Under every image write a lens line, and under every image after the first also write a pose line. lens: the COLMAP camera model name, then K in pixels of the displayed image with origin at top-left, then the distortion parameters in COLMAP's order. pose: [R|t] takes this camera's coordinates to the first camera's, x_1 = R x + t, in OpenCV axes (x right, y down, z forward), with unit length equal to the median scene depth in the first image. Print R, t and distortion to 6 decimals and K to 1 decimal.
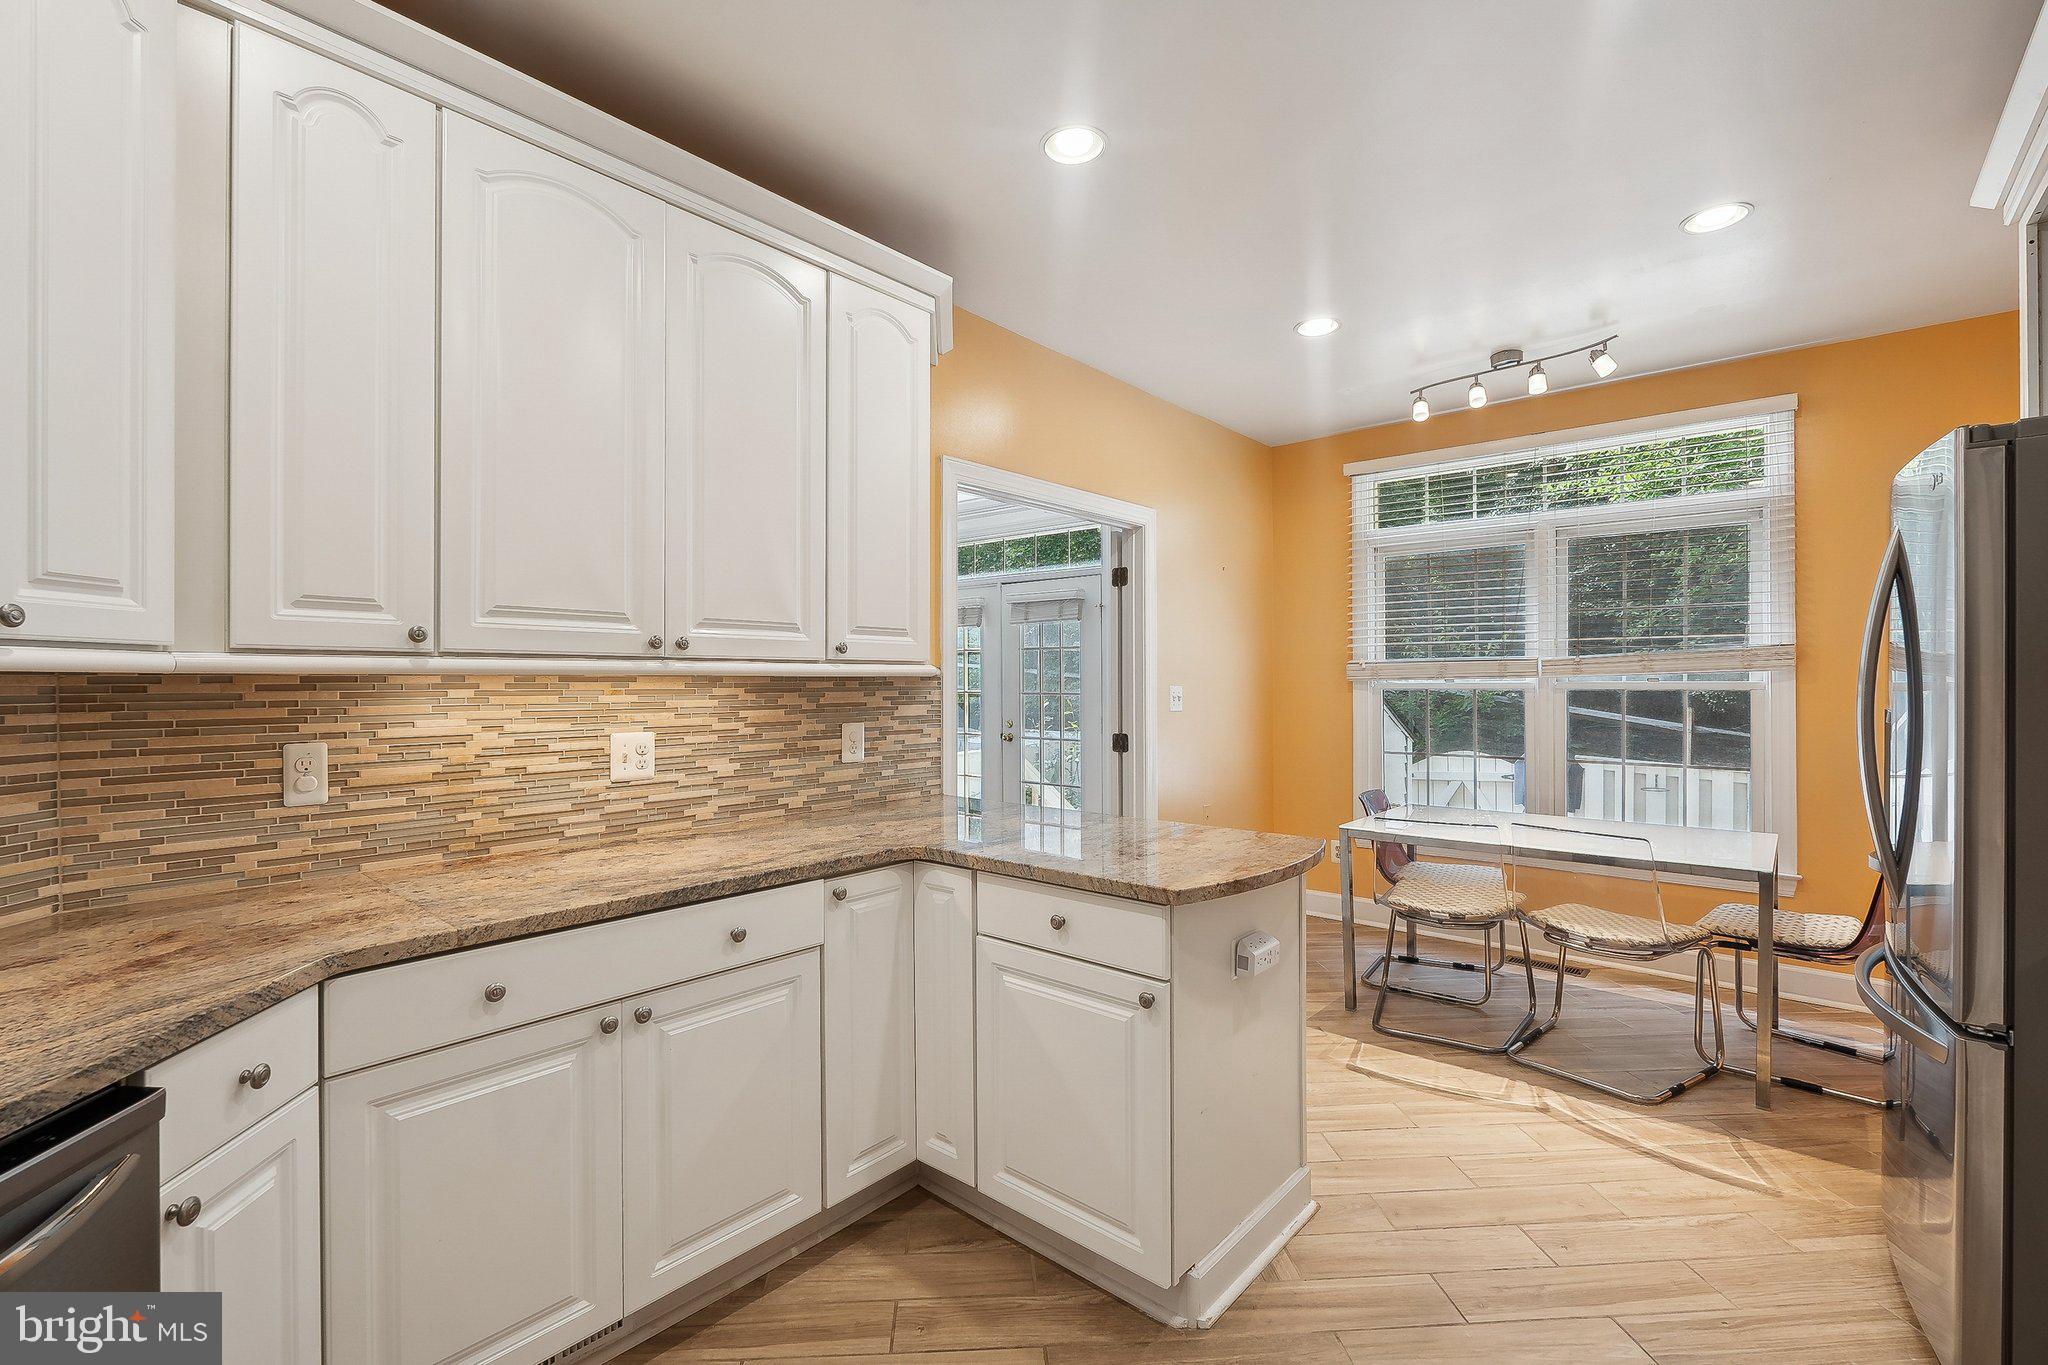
lens RADIAL K [[899.9, 0, 1034.4], [0, 899.9, 688.3], [0, 0, 1]] dist [-0.006318, 0.000599]
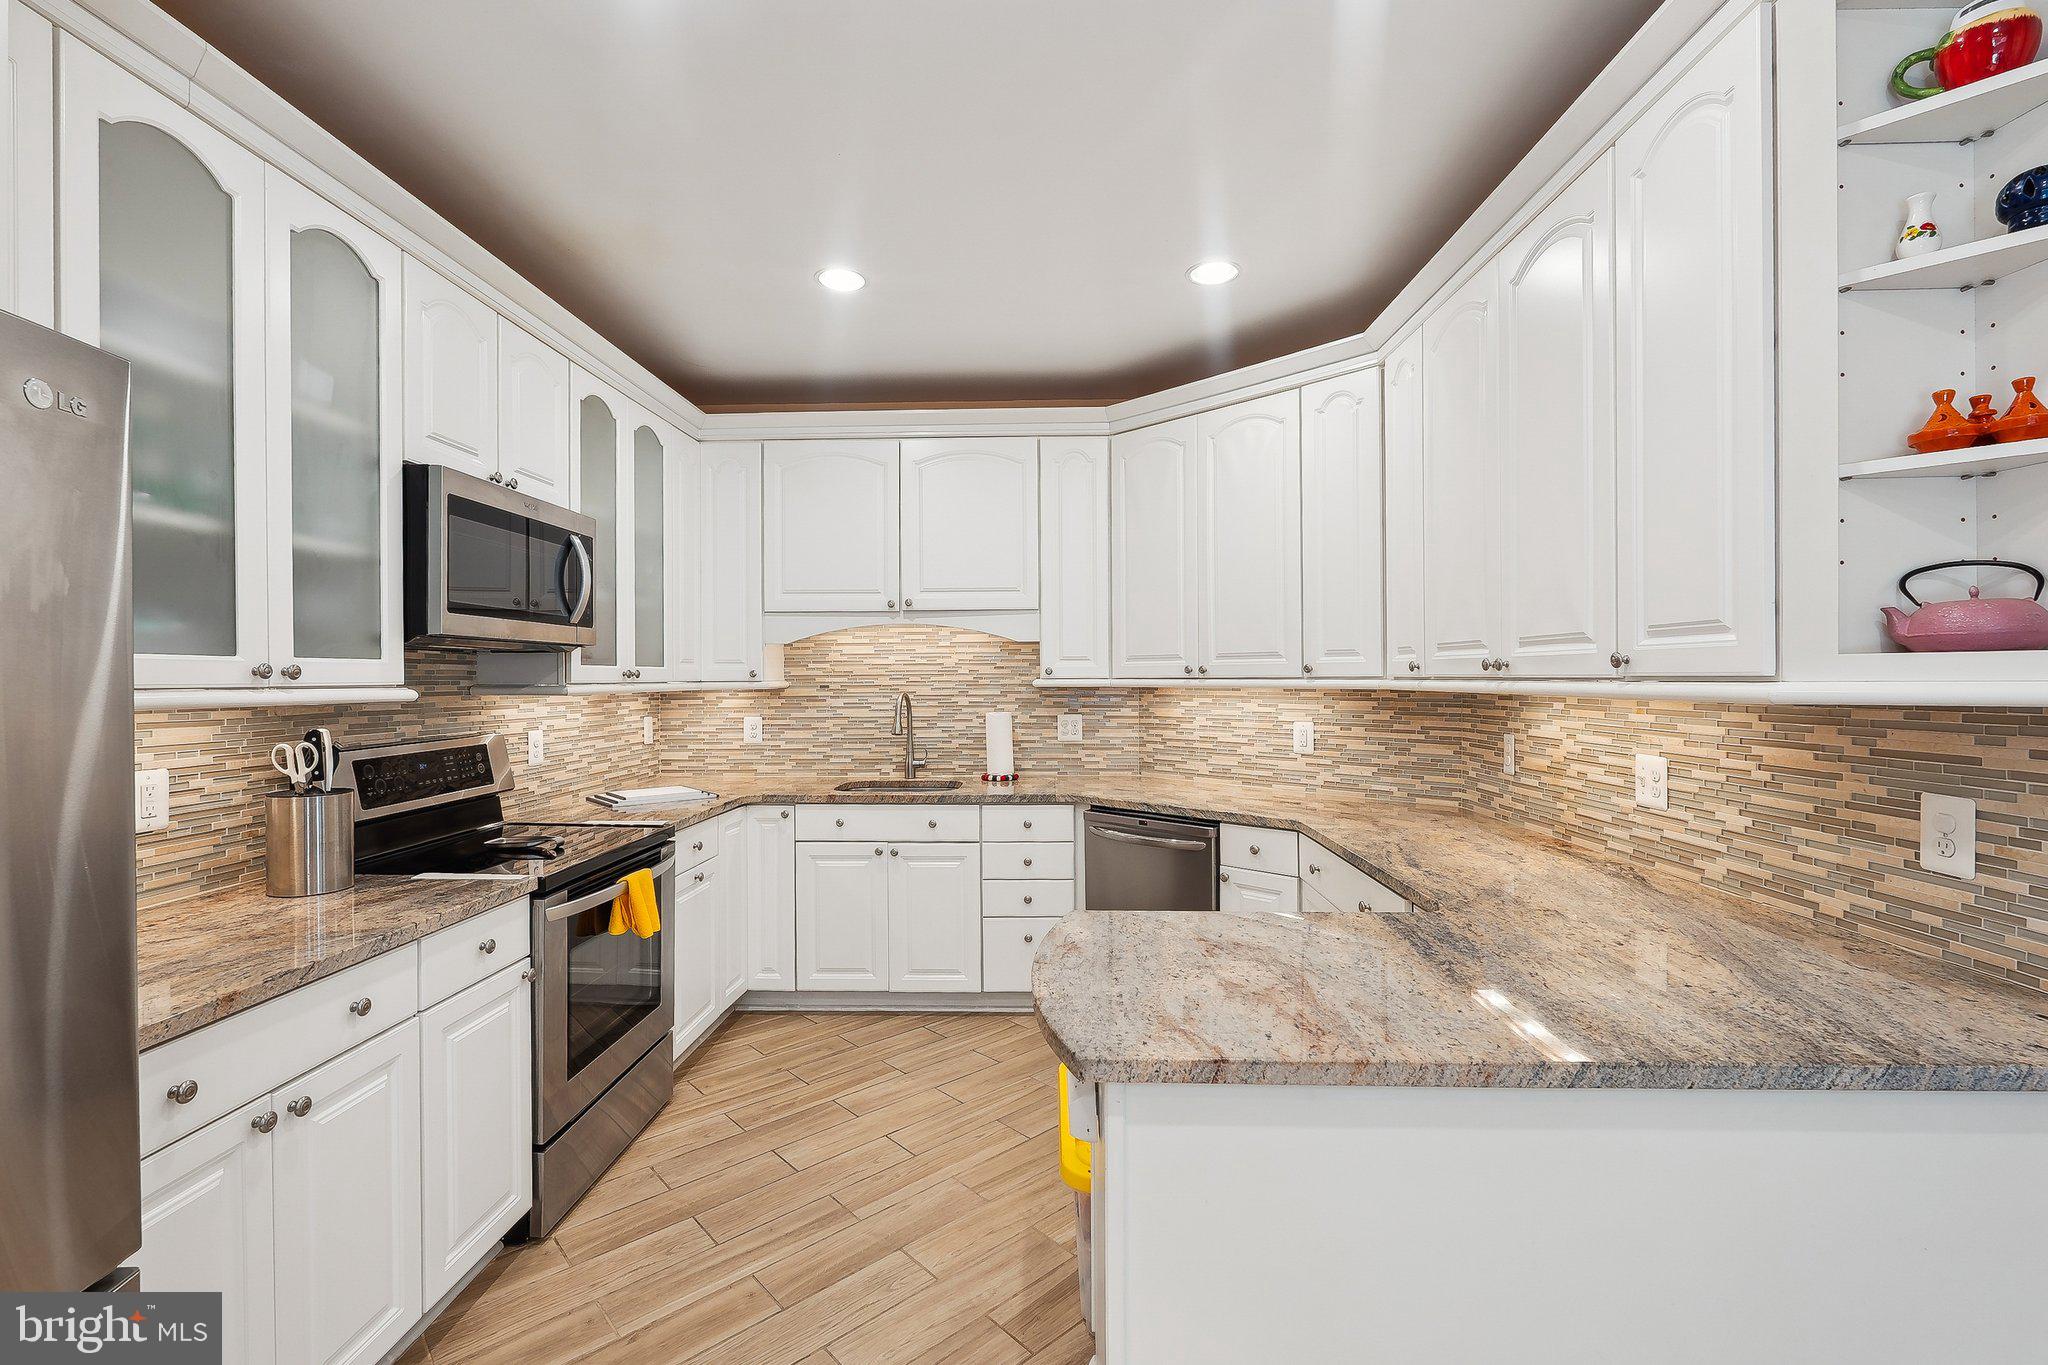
lens RADIAL K [[899.9, 0, 1034.4], [0, 899.9, 688.3], [0, 0, 1]] dist [-0.006318, 0.000599]
pose [[-0.776572, -0.002656, -0.630023, 0.584556], [-0.019881, 0.999596, 0.020291, -0.024368], [0.629715, 0.028283, -0.776311, 1.231714]]
